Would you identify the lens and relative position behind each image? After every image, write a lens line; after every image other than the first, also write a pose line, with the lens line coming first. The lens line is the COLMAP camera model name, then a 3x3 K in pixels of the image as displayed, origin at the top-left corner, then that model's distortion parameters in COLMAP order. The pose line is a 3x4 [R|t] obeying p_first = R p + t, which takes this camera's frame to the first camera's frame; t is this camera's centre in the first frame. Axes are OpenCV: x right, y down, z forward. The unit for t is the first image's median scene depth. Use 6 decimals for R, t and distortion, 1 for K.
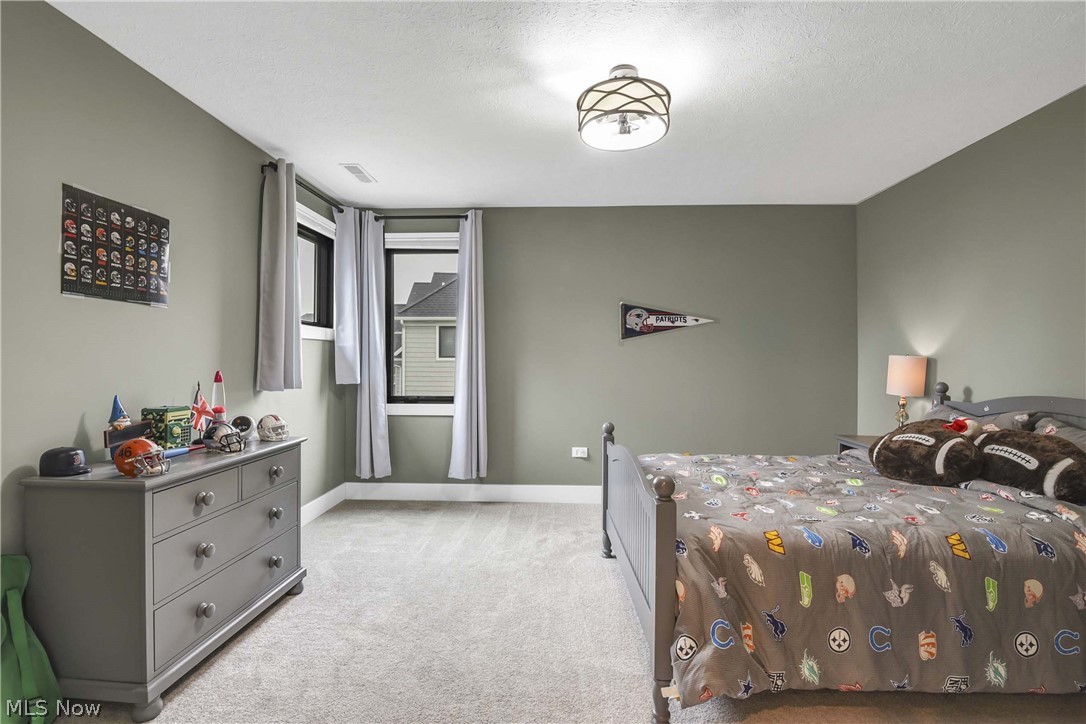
lens RADIAL K [[487.0, 0, 544.5], [0, 487.0, 356.8], [0, 0, 1]] dist [-0.009677, -0.004353]
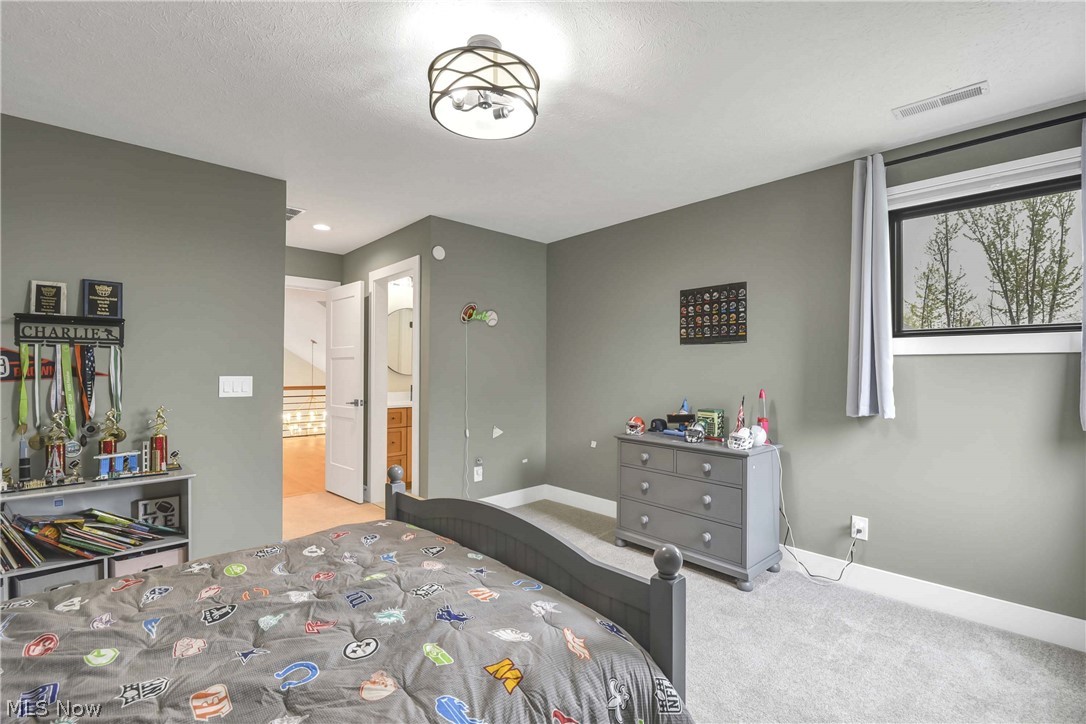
lens RADIAL K [[487.0, 0, 544.1], [0, 487.0, 370.7], [0, 0, 1]] dist [-0.009677, -0.004353]
pose [[-0.698873, -0.006080, -0.715220, 0.770941], [-0.006239, 0.999978, -0.002404, -0.014759], [0.715218, 0.002782, -0.698896, 1.823228]]
